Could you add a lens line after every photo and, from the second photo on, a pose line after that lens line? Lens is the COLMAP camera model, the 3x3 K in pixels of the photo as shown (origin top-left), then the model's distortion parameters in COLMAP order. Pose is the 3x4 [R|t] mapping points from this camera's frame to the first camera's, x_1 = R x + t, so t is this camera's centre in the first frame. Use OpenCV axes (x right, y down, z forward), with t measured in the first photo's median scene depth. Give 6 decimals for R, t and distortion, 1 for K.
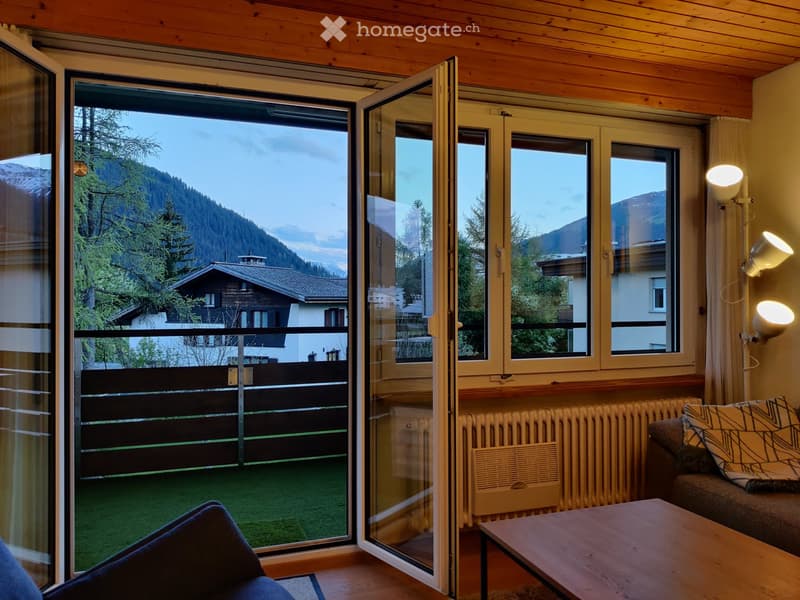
lens RADIAL K [[599.0, 0, 407.3], [0, 599.0, 303.5], [0, 0, 1]] dist [0.060969, -0.157042]
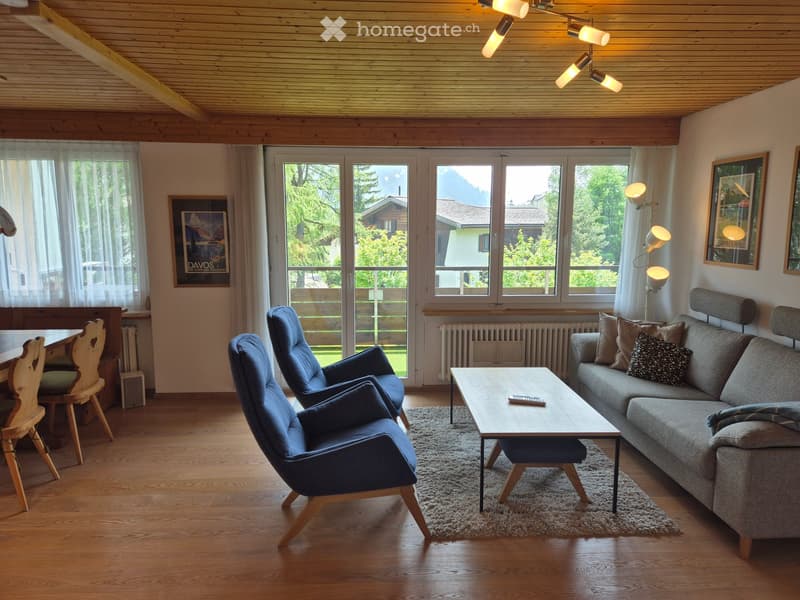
lens RADIAL K [[528.3, 0, 400.0], [0, 528.3, 300.0], [0, 0, 1]] dist [0.066227, -0.046537]
pose [[0.953958, 0.048712, -0.295958, 0.032268], [-0.006767, 0.989968, 0.141127, -0.010565], [0.299863, -0.132626, 0.944718, -0.054732]]
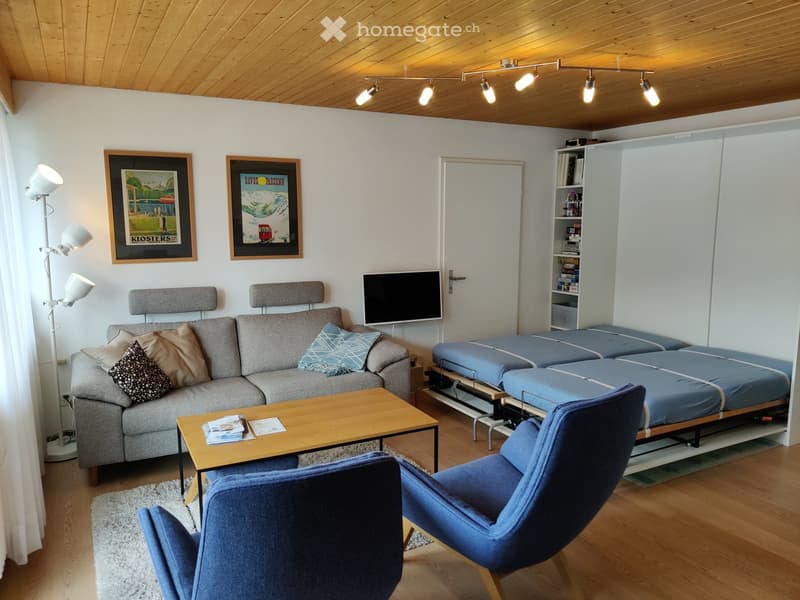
lens RADIAL K [[599.0, 0, 407.3], [0, 599.0, 303.5], [0, 0, 1]] dist [0.060969, -0.157042]
pose [[-0.149368, -0.148399, 0.977582, -0.071656], [0.001664, 0.988634, 0.150331, -0.012434], [-0.988780, 0.024081, -0.147424, 0.045239]]
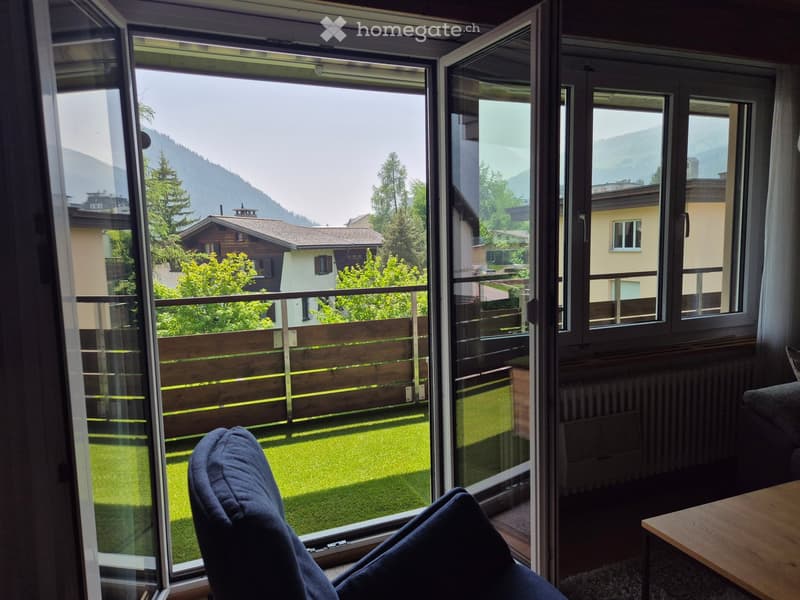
lens RADIAL K [[531.0, 0, 394.3], [0, 531.0, 302.1], [0, 0, 1]] dist [0.072339, -0.069165]
pose [[0.999461, -0.025047, 0.021212, -0.015120], [0.022750, 0.994485, 0.102383, -0.004349], [-0.023660, -0.101846, 0.994519, 0.012709]]
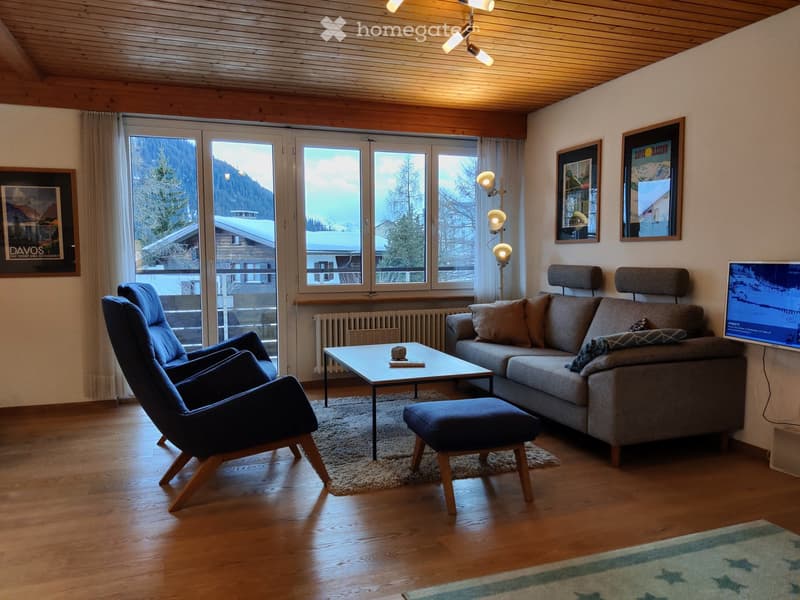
lens RADIAL K [[604.7, 0, 405.6], [0, 604.7, 304.8], [0, 0, 1]] dist [-0.002606, -0.005390]
pose [[0.999991, -0.004086, 0.001270, 0.023597], [0.003972, 0.996824, 0.079540, 0.001549], [-0.001591, -0.079534, 0.996831, -0.069002]]
